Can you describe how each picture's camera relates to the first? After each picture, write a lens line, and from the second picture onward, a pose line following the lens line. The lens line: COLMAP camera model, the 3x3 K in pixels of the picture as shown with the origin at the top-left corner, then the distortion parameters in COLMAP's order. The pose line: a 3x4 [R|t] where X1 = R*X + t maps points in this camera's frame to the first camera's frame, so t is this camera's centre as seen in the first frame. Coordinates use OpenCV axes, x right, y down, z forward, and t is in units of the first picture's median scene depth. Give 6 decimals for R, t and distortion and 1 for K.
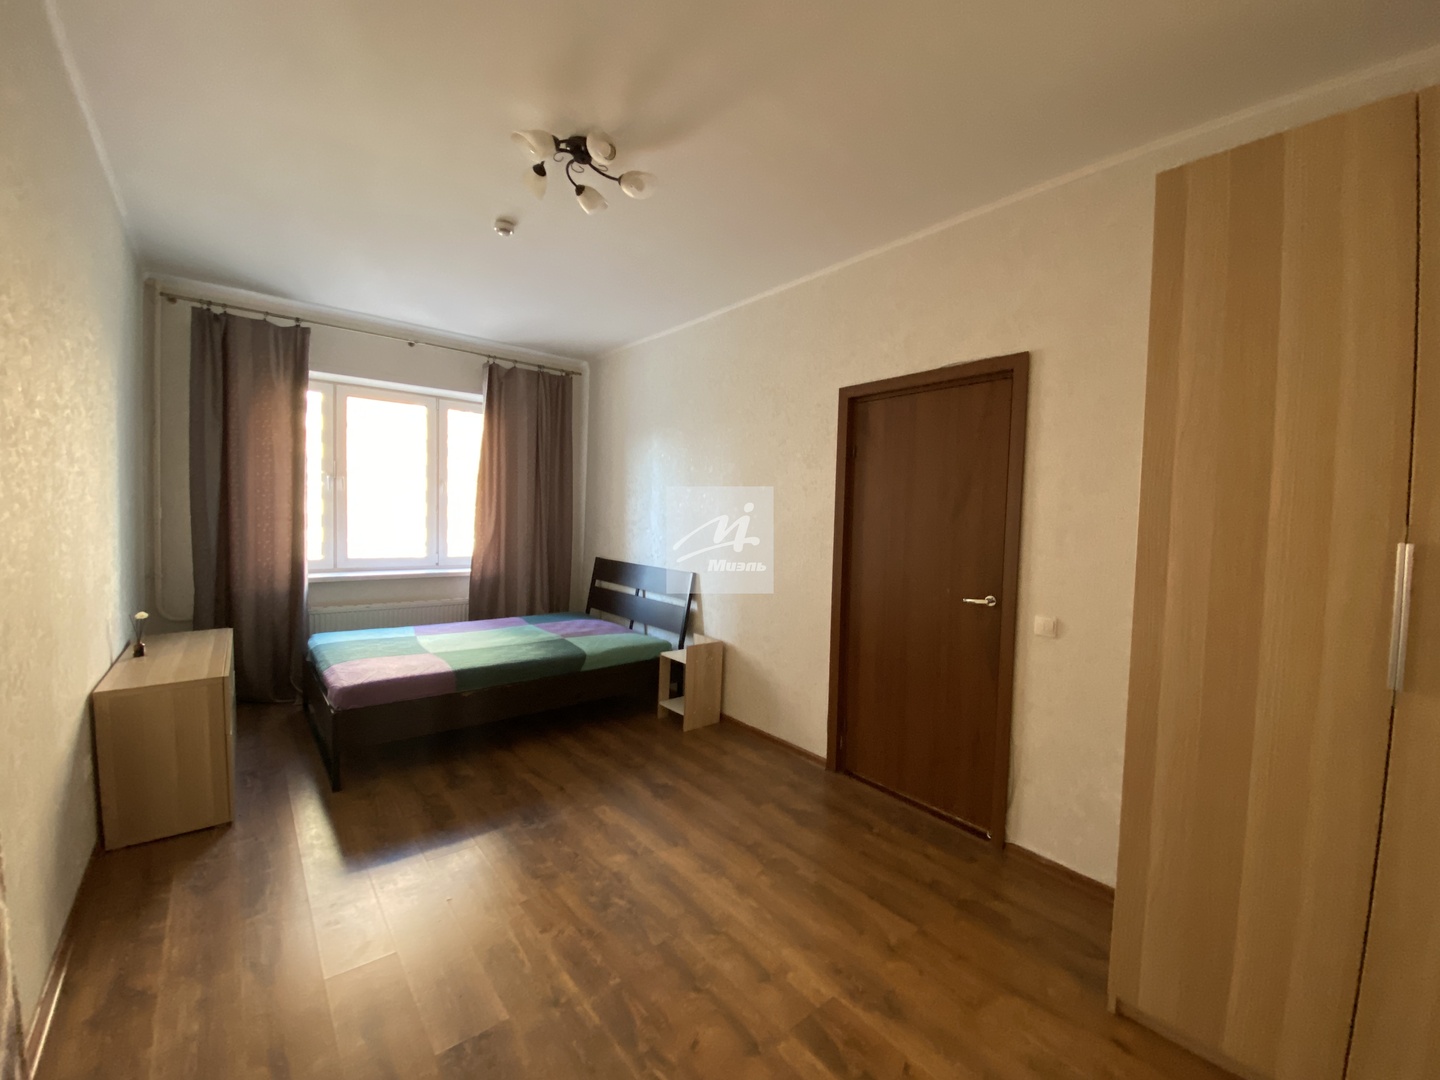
lens RADIAL K [[569.9, 0, 715.8], [0, 569.9, 540.2], [0, 0, 1]] dist [0.000412, -0.000111]
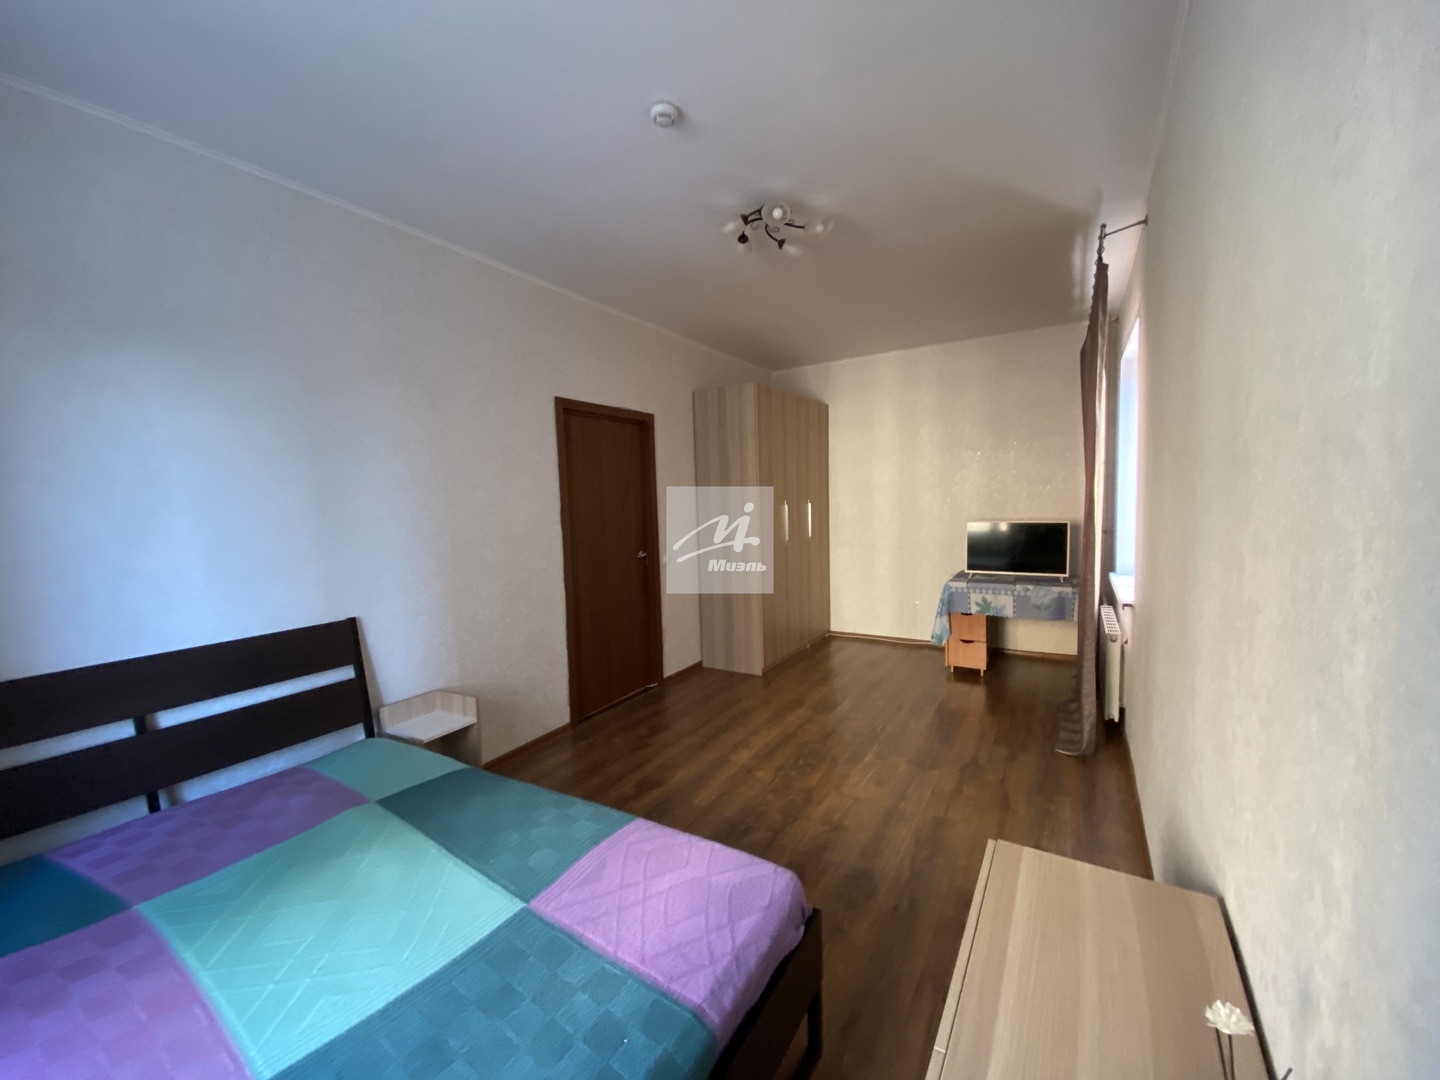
lens RADIAL K [[569.9, 0, 714.9], [0, 569.9, 540.2], [0, 0, 1]] dist [0.000412, -0.000111]
pose [[-0.327065, -0.089862, 0.940720, -1.270474], [0.054110, 0.992054, 0.113579, -0.123729], [-0.943451, 0.088050, -0.319604, 1.419790]]
